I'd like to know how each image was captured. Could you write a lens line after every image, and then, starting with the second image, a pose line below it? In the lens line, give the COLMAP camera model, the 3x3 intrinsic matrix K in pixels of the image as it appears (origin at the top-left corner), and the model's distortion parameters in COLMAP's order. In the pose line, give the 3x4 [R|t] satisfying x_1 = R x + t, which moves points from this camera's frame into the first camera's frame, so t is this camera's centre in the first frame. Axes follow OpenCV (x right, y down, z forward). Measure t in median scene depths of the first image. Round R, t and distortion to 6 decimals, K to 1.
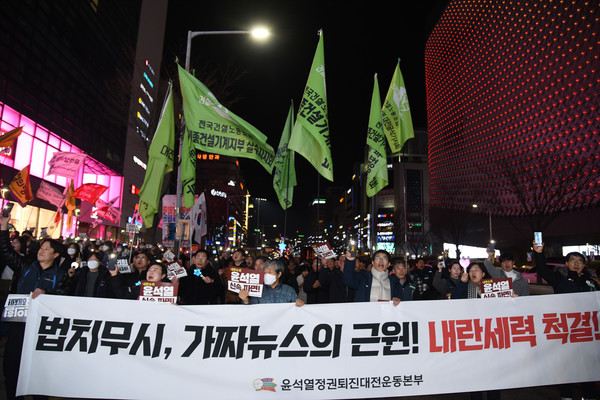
lens RADIAL K [[395.3, 0, 300.0], [0, 395.3, 200.0], [0, 0, 1]] dist [-0.101979, 0.062160]
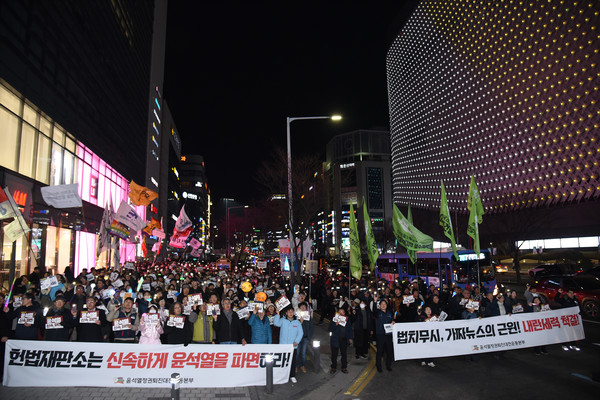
lens RADIAL K [[395.3, 0, 300.0], [0, 395.3, 200.0], [0, 0, 1]] dist [-0.101979, 0.062160]
pose [[0.993422, -0.022970, 0.112187, -1.496700], [0.021323, 0.999647, 0.015859, -0.610512], [-0.112512, -0.013363, 0.993561, -1.475403]]
